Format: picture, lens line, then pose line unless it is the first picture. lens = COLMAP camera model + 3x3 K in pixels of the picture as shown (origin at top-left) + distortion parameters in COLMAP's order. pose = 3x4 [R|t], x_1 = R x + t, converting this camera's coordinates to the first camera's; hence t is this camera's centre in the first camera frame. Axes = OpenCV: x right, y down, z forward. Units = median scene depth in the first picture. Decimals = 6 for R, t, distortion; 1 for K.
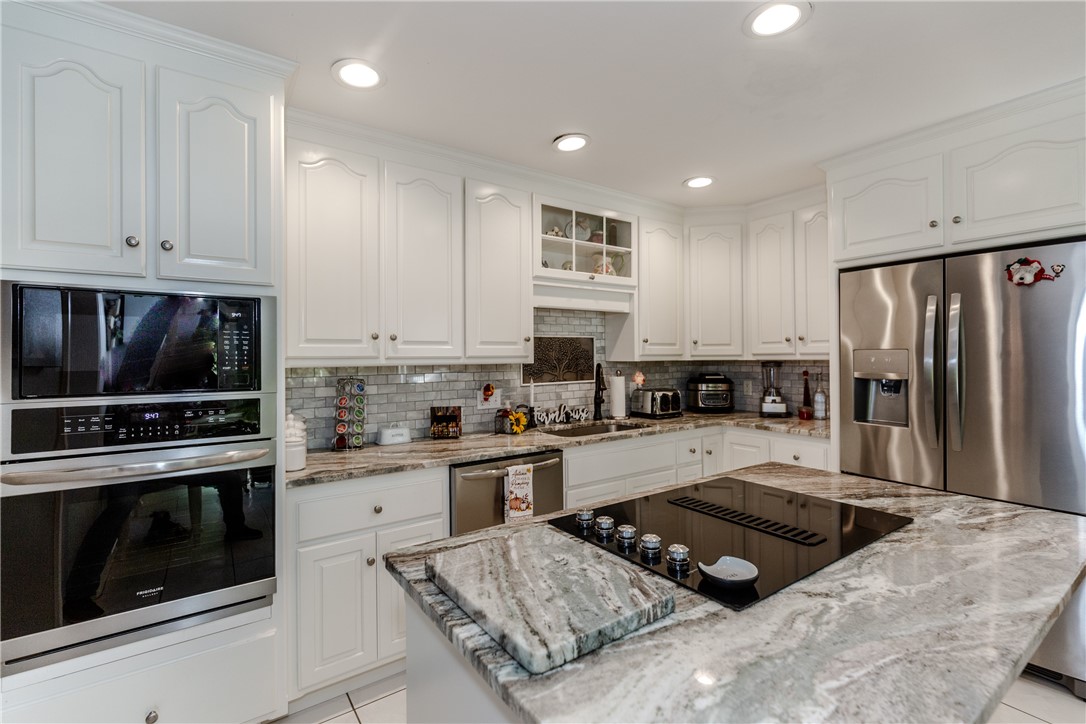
lens RADIAL K [[488.6, 0, 563.8], [0, 488.6, 355.8], [0, 0, 1]] dist [0.002783, -0.001712]
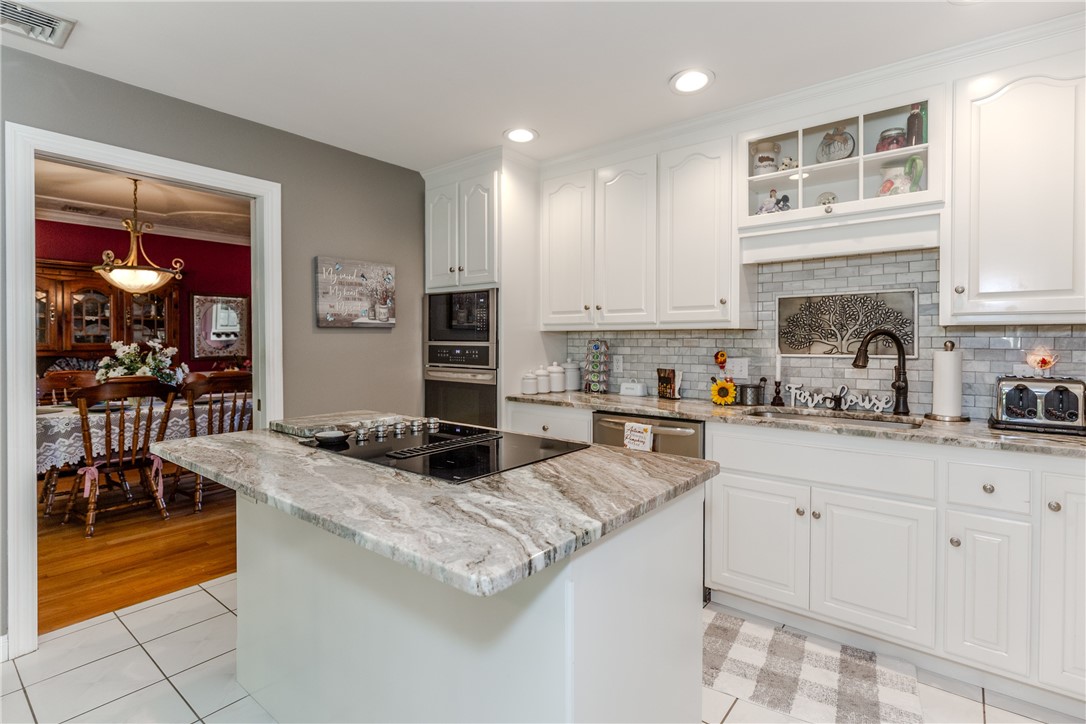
lens RADIAL K [[529.3, 0, 539.3], [0, 529.3, 344.4], [0, 0, 1]] dist [0.009056, 0.000729]
pose [[0.254171, 0.015903, -0.967029, 0.732061], [-0.001337, 0.999870, 0.016092, 0.028270], [0.967158, -0.002798, 0.254159, 0.389743]]
